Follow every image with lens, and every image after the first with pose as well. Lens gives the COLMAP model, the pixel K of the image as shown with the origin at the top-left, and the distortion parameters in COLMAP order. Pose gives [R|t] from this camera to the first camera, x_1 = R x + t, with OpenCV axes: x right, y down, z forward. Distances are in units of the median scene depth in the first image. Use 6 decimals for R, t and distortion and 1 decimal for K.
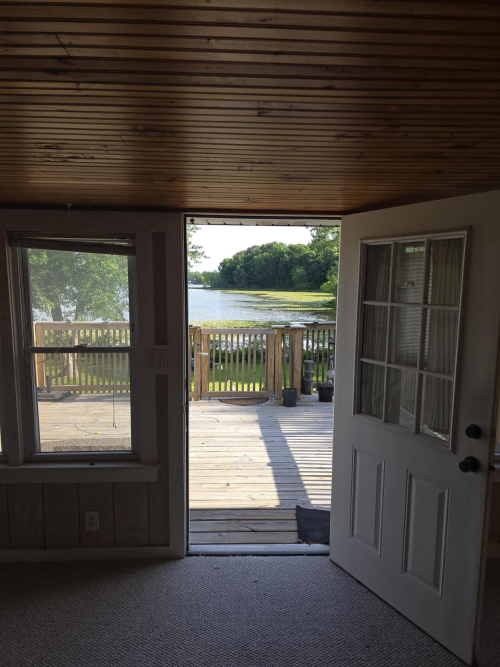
lens RADIAL K [[446.8, 0, 250.0], [0, 446.8, 333.5], [0, 0, 1]] dist [0.053548, -0.058906]
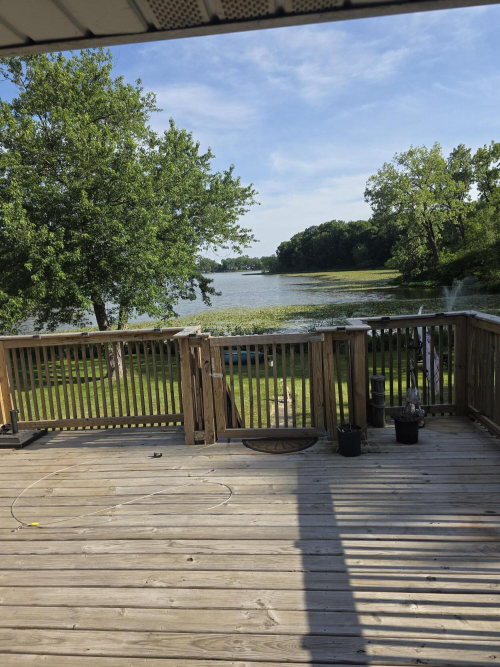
lens RADIAL K [[450.2, 0, 250.0], [0, 450.2, 333.5], [0, 0, 1]] dist [0.051217, -0.058680]
pose [[0.989248, -0.048063, -0.138126, 0.042267], [0.052681, 0.998161, 0.029973, -0.033399], [0.136432, -0.036927, 0.989961, 0.328018]]
